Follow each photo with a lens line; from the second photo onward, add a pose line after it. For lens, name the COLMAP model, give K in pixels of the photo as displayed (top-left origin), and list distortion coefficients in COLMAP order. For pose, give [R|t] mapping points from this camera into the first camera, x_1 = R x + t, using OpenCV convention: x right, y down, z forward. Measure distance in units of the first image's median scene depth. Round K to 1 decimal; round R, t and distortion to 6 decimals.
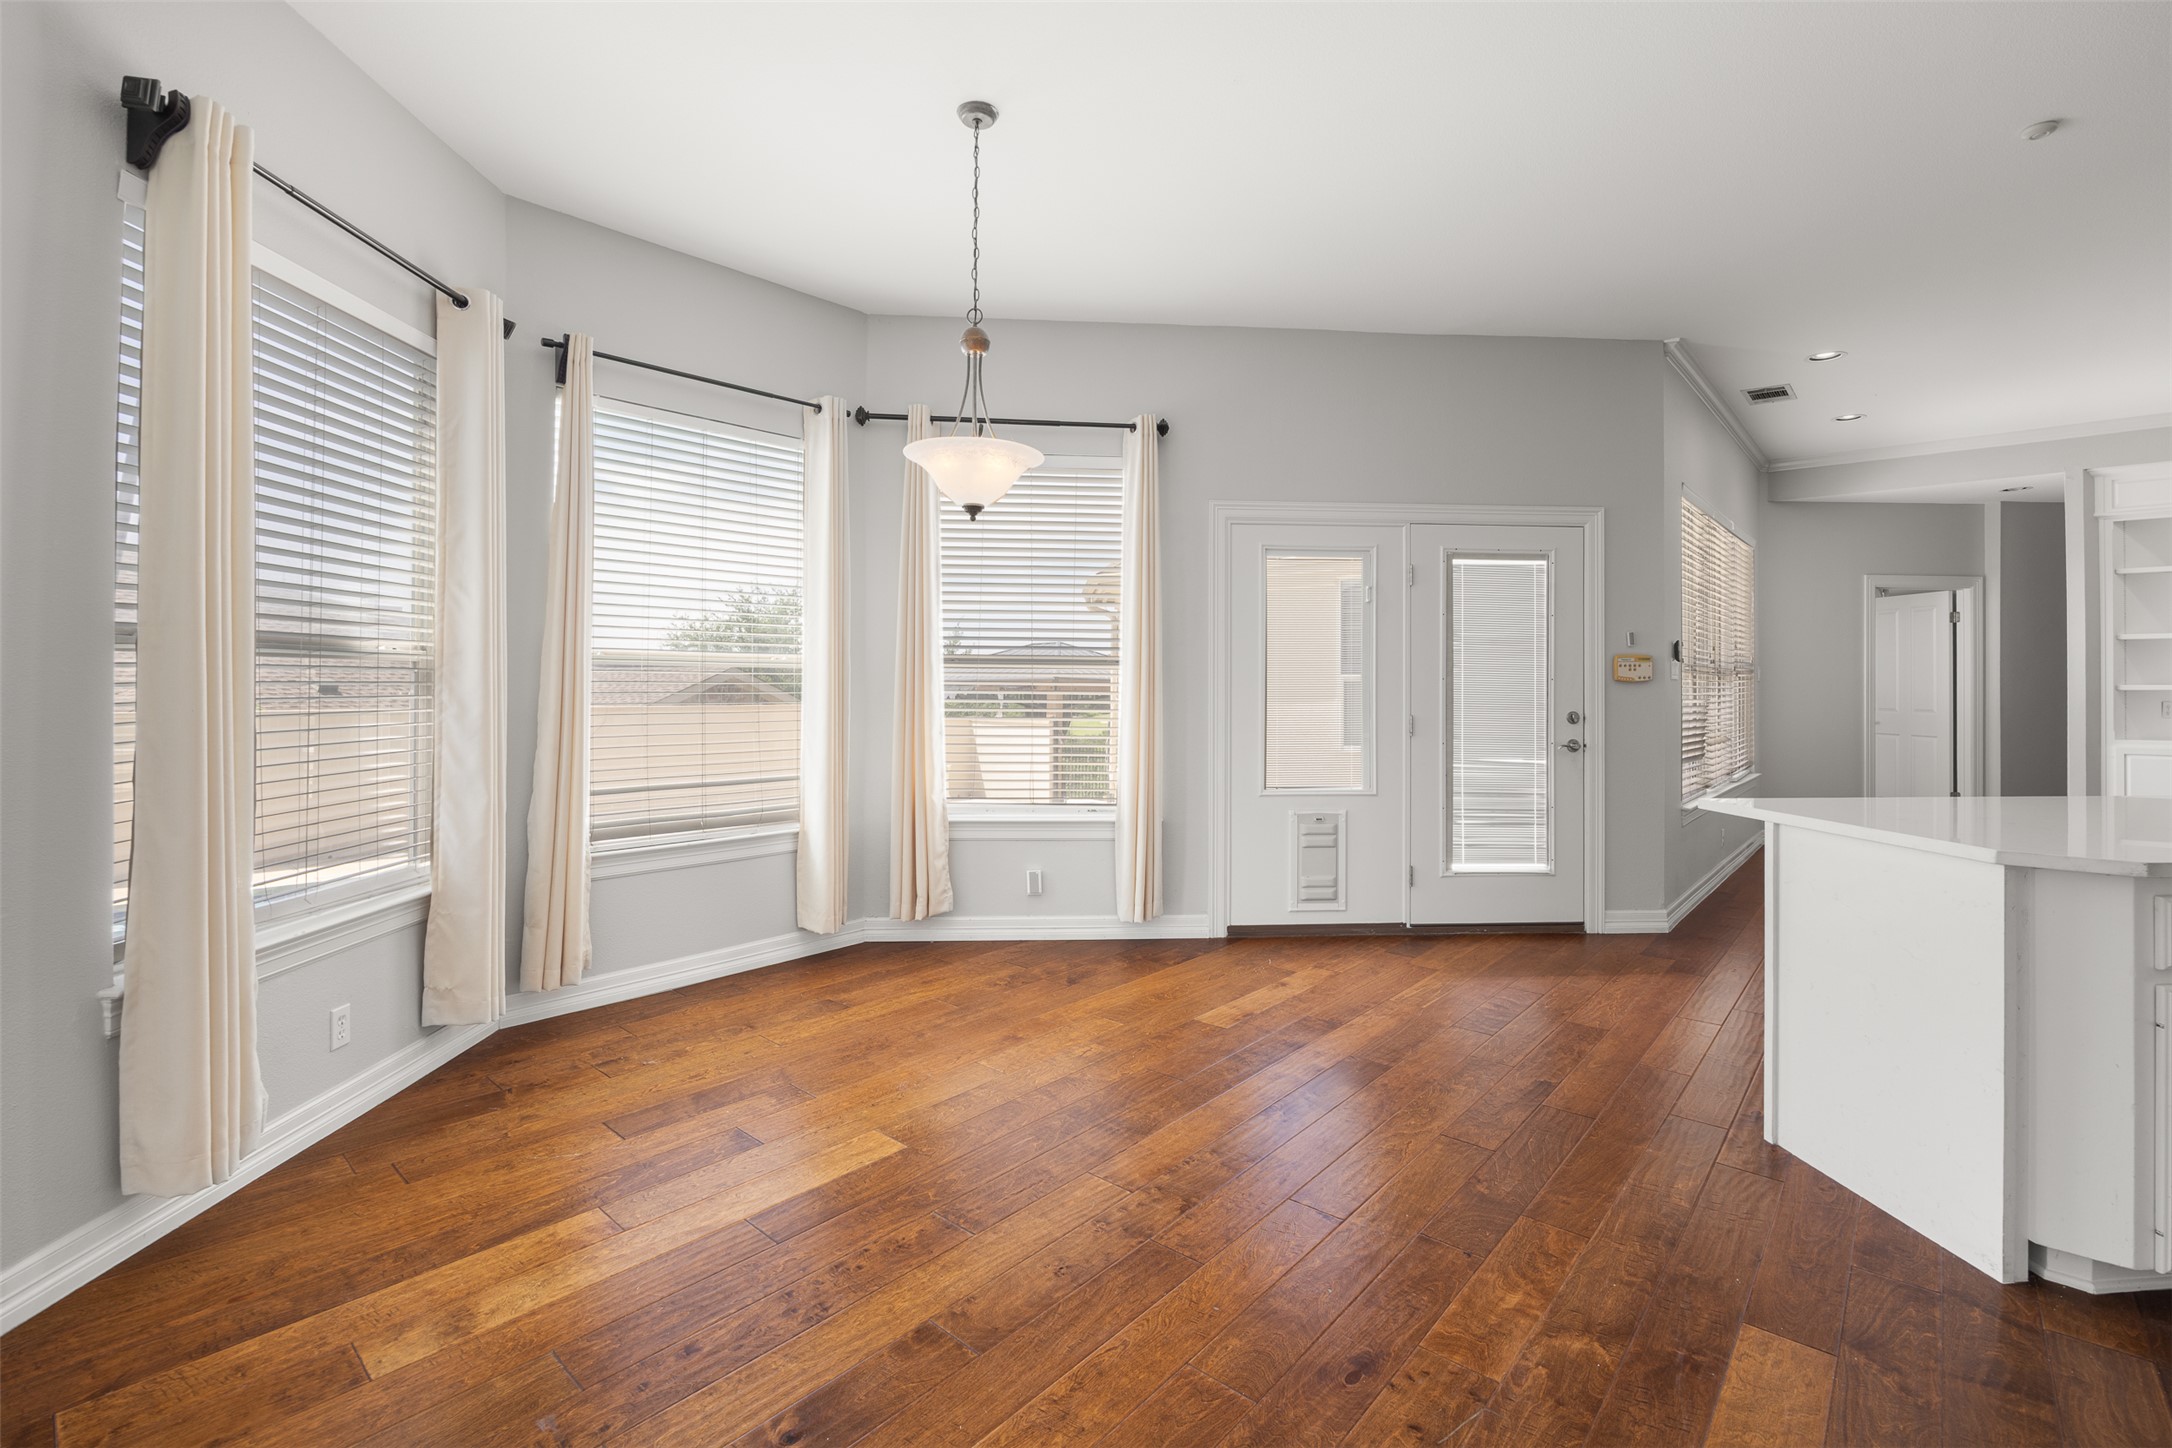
lens RADIAL K [[934.0, 0, 1084.0], [0, 934.0, 690.5], [0, 0, 1]] dist [-0.002239, -0.000143]
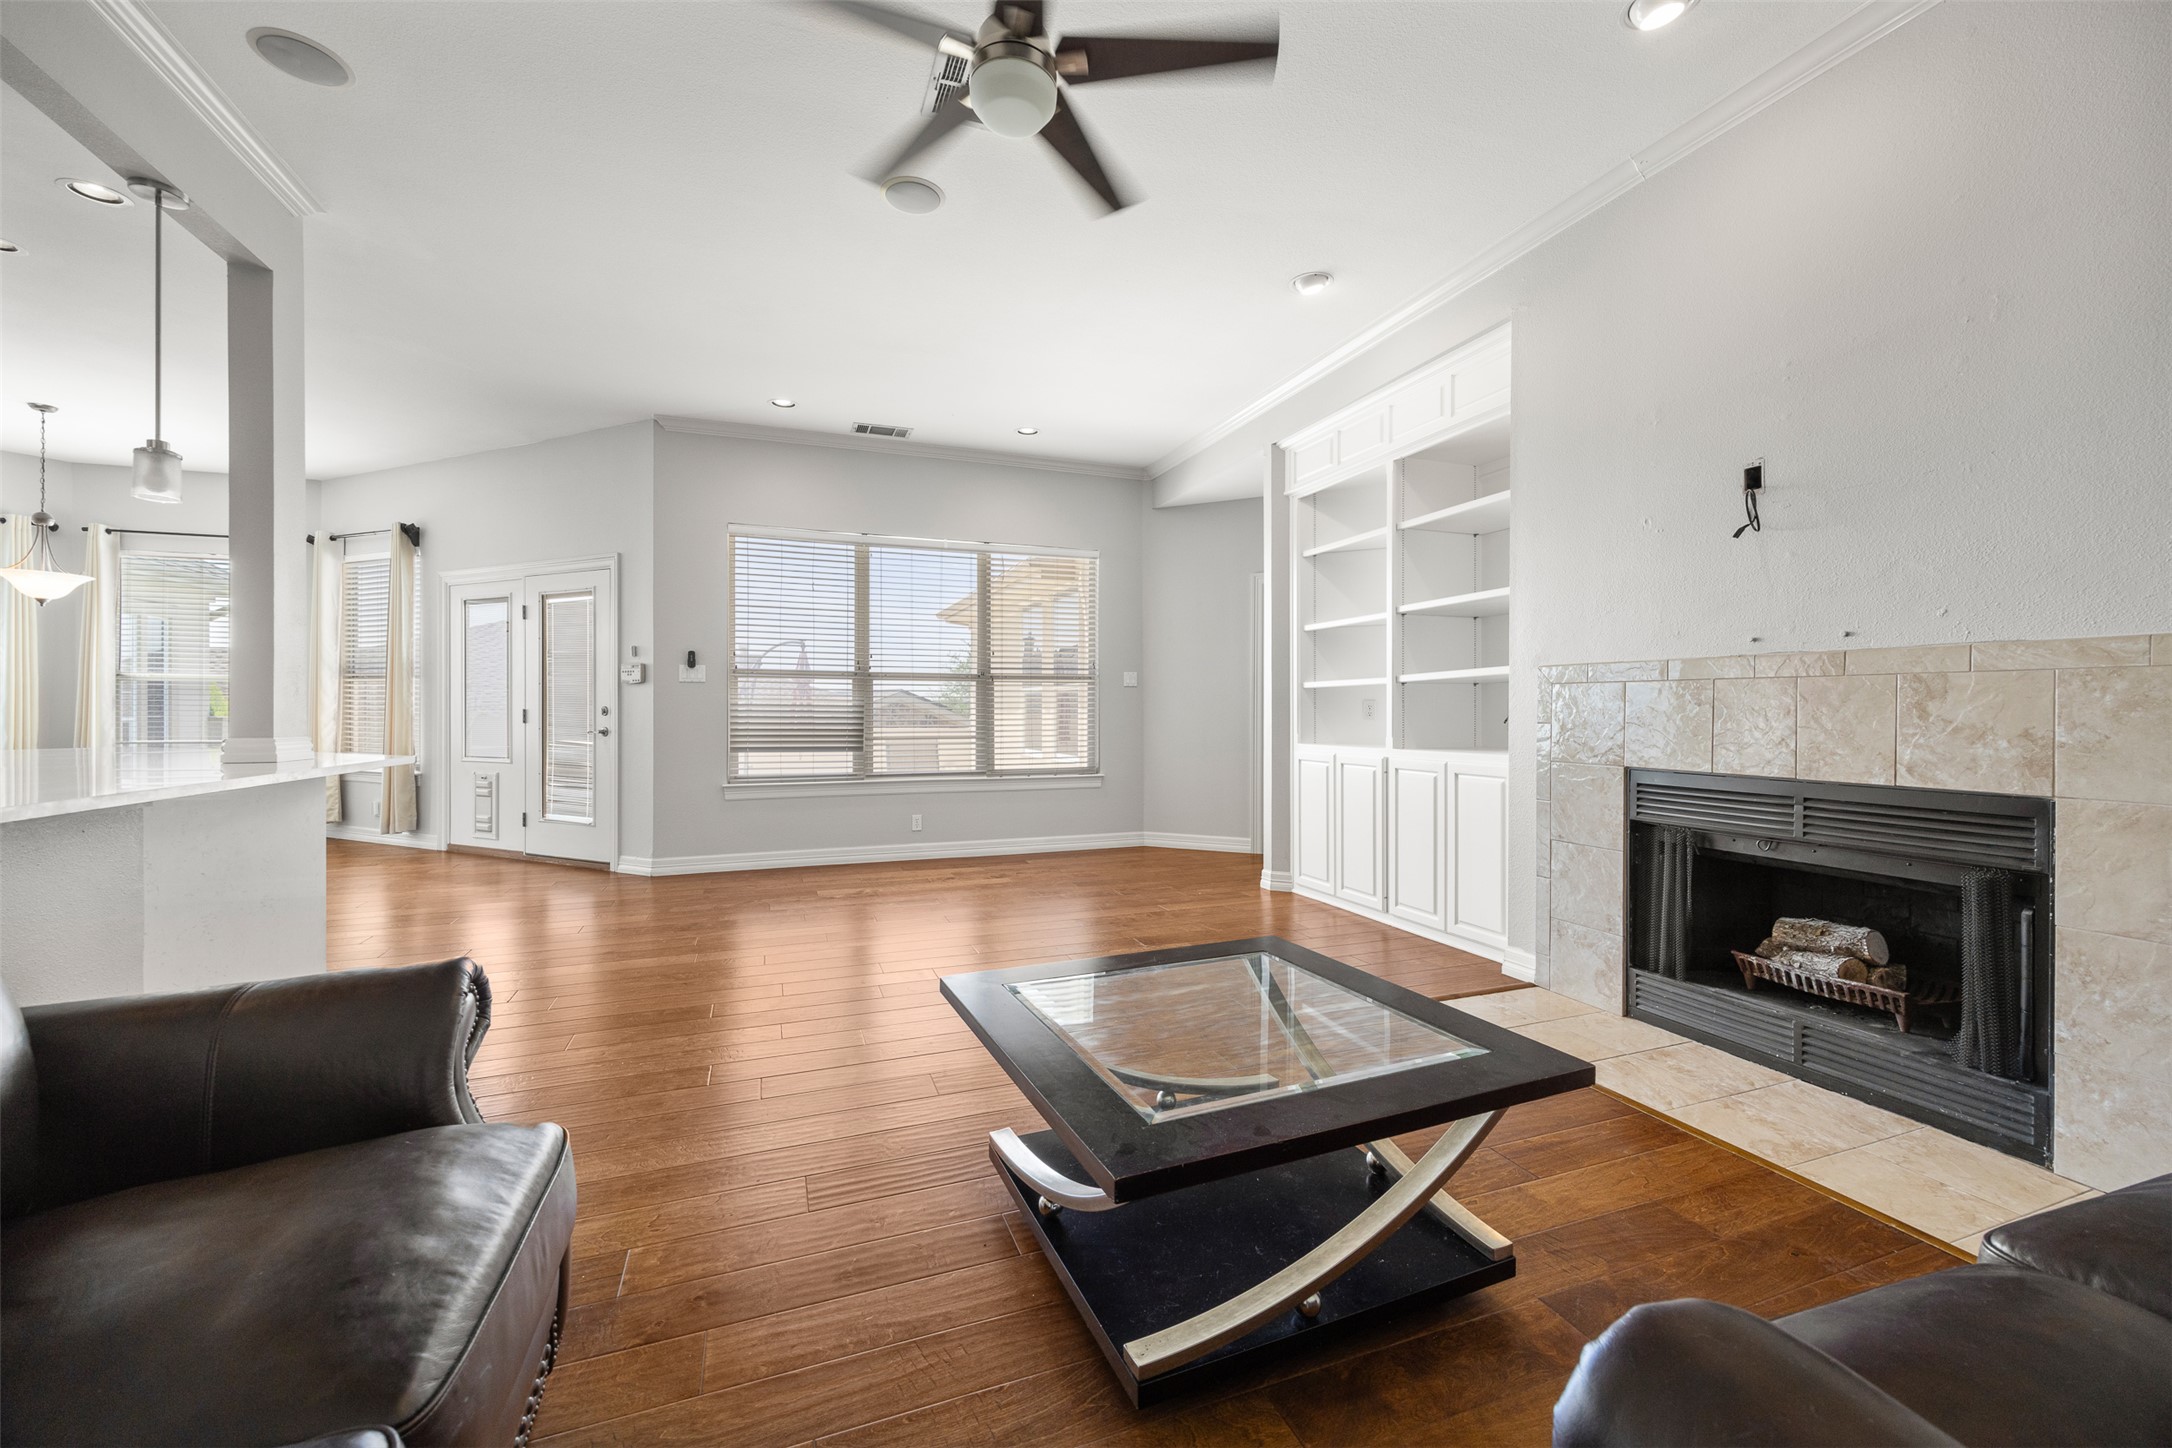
lens RADIAL K [[838.5, 0, 1086.0], [0, 838.5, 724.0], [0, 0, 1]] dist [-0.000809, -0.000075]
pose [[0.888909, 0.010093, -0.457973, 2.136810], [-0.000940, 0.999795, 0.020210, 0.028439], [0.458083, -0.017534, 0.888736, 0.303348]]
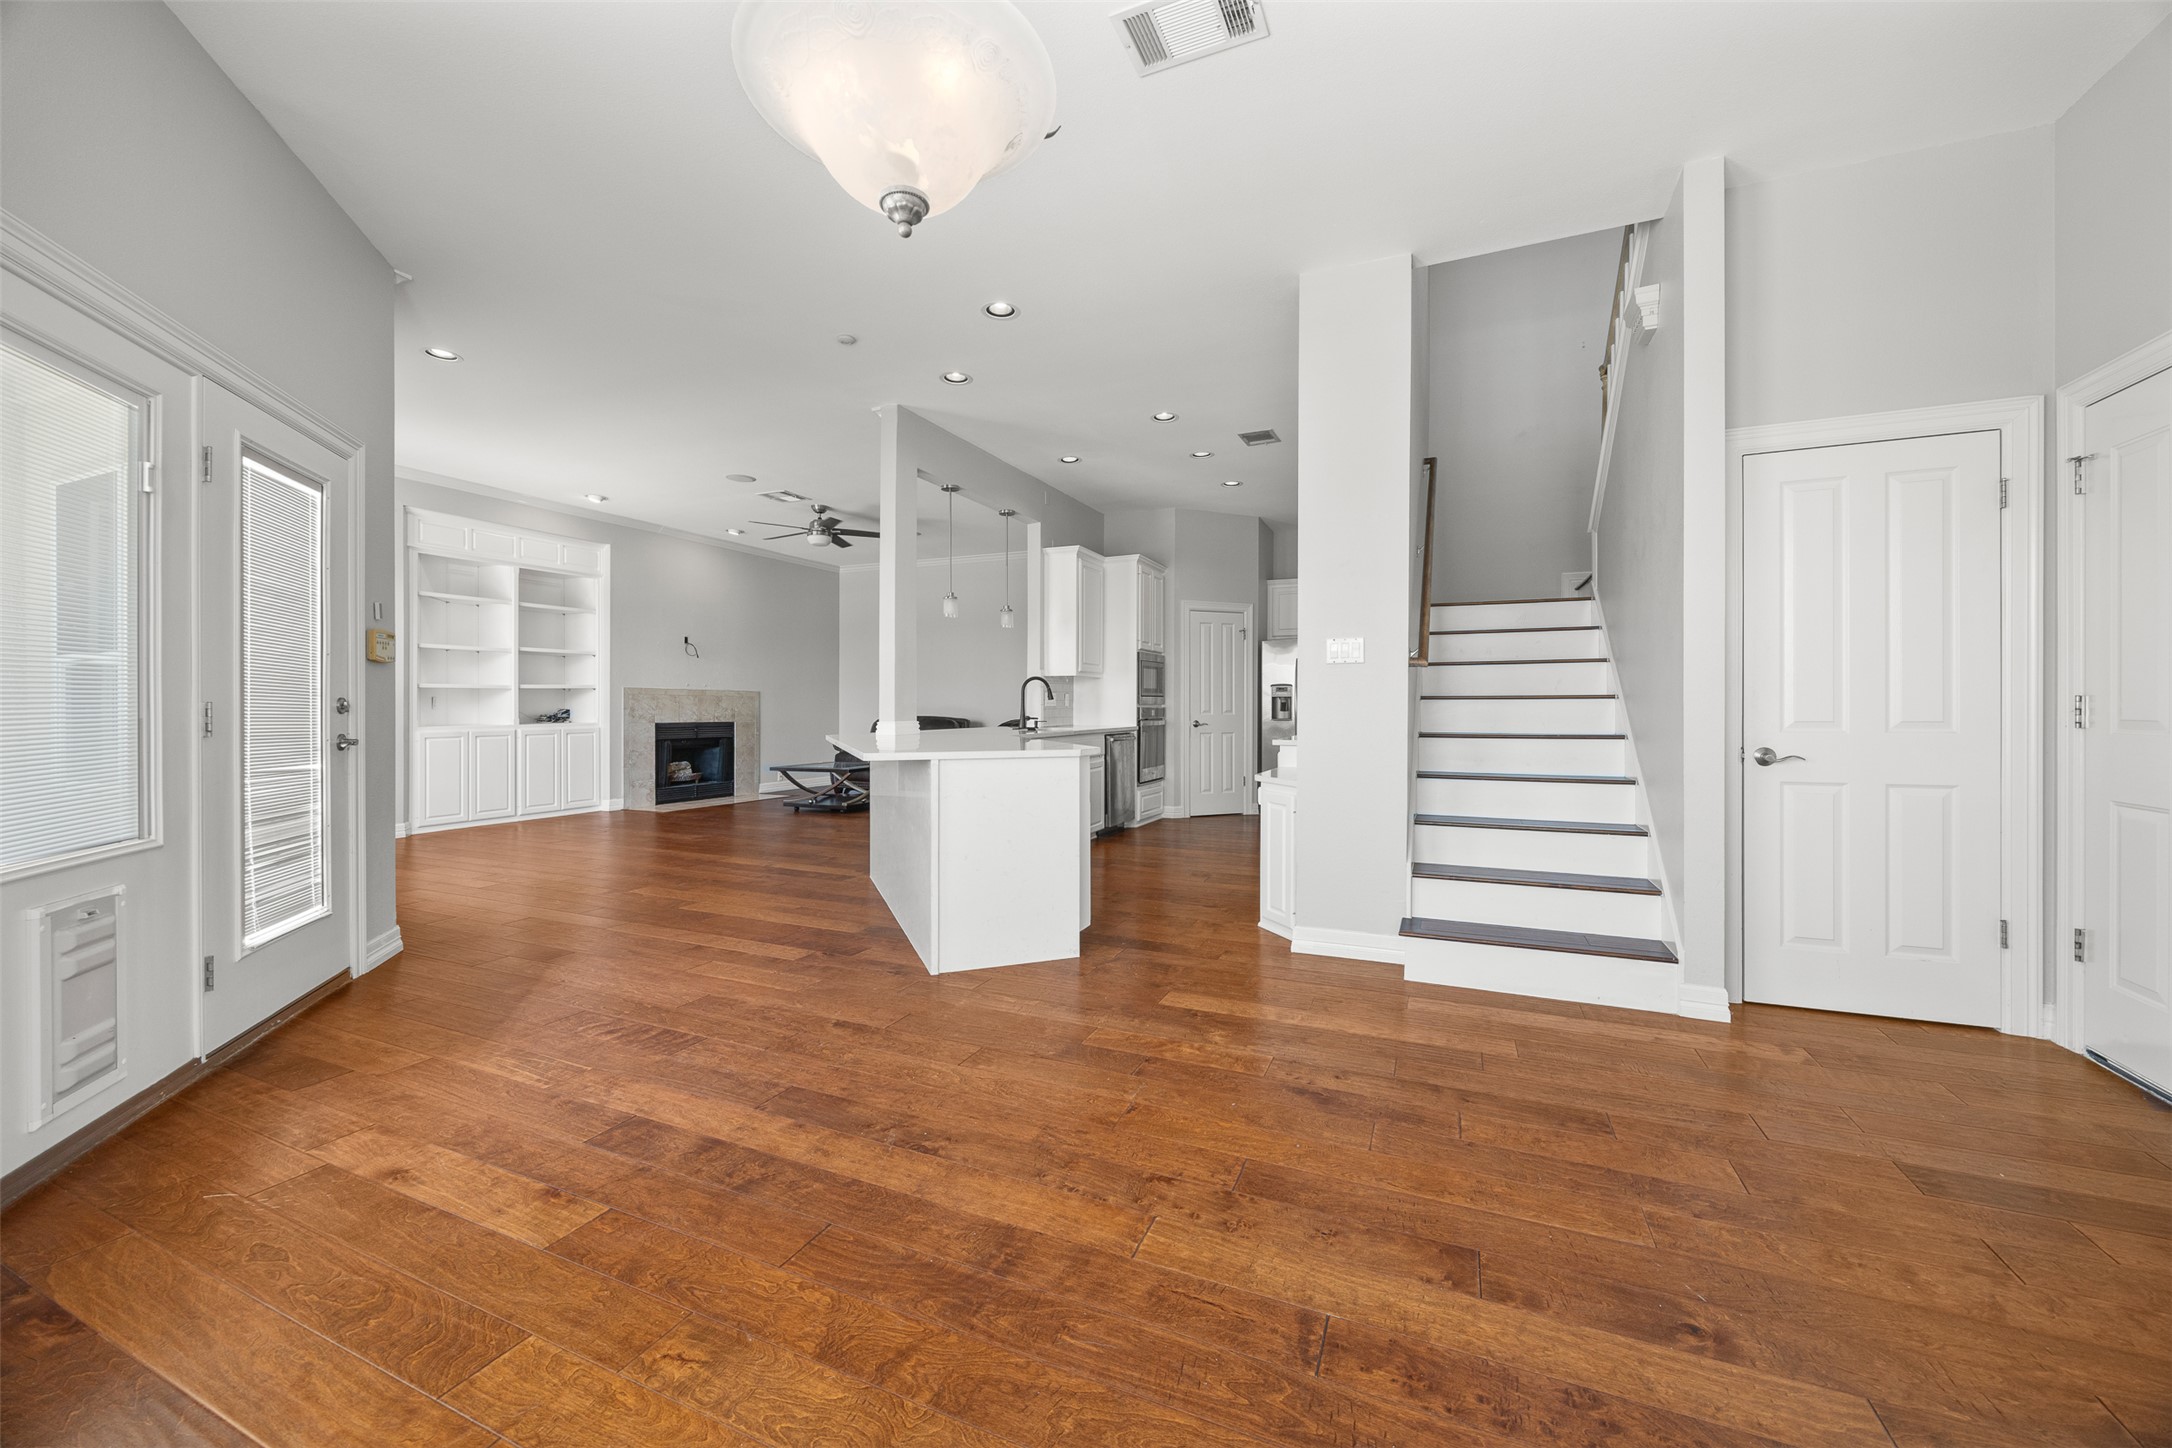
lens RADIAL K [[838.5, 0, 1086.0], [0, 838.5, 724.0], [0, 0, 1]] dist [-0.000809, -0.000075]
pose [[-0.311909, -0.019657, 0.949909, -0.418258], [0.000852, 0.999780, 0.020969, 0.038889], [-0.950112, 0.007349, -0.311824, 0.822926]]
